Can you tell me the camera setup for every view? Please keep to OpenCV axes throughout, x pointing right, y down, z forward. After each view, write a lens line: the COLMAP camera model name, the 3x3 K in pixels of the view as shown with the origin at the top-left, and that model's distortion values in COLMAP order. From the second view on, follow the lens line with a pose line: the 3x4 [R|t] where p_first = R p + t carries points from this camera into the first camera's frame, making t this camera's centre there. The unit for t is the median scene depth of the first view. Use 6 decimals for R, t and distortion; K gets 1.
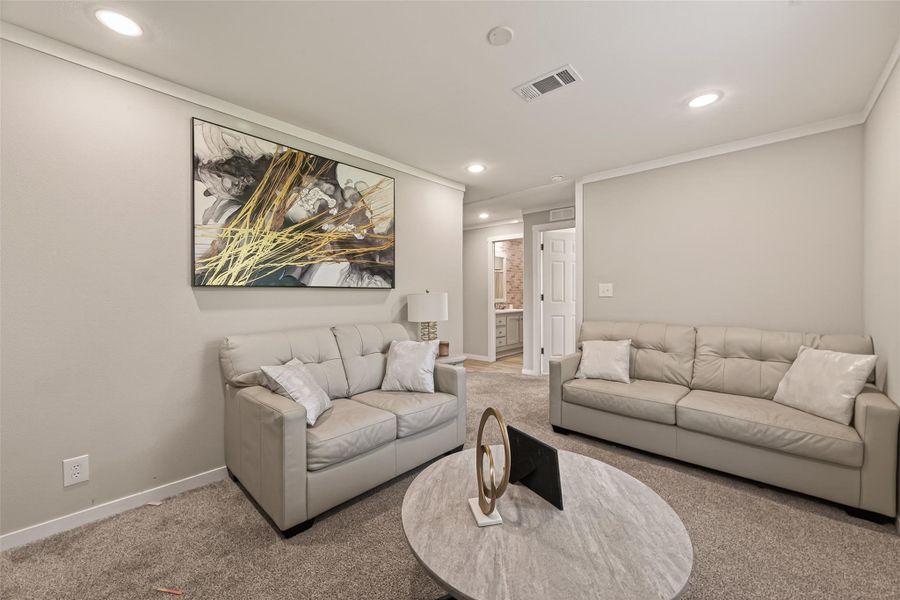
lens RADIAL K [[349.1, 0, 451.8], [0, 349.1, 295.3], [0, 0, 1]] dist [0.000008, -0.000460]
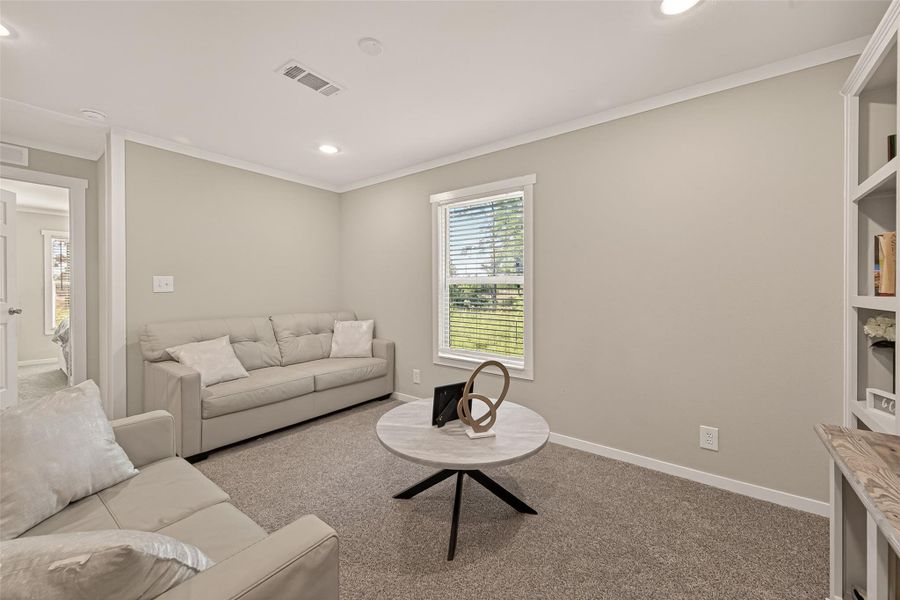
lens RADIAL K [[350.9, 0, 448.3], [0, 350.9, 288.6], [0, 0, 1]] dist [0.000157, -0.000068]
pose [[-0.077713, 0.001251, 0.996975, -0.628665], [0.004431, 0.999990, -0.000909, -0.000587], [-0.996966, 0.004347, -0.077717, 0.563310]]
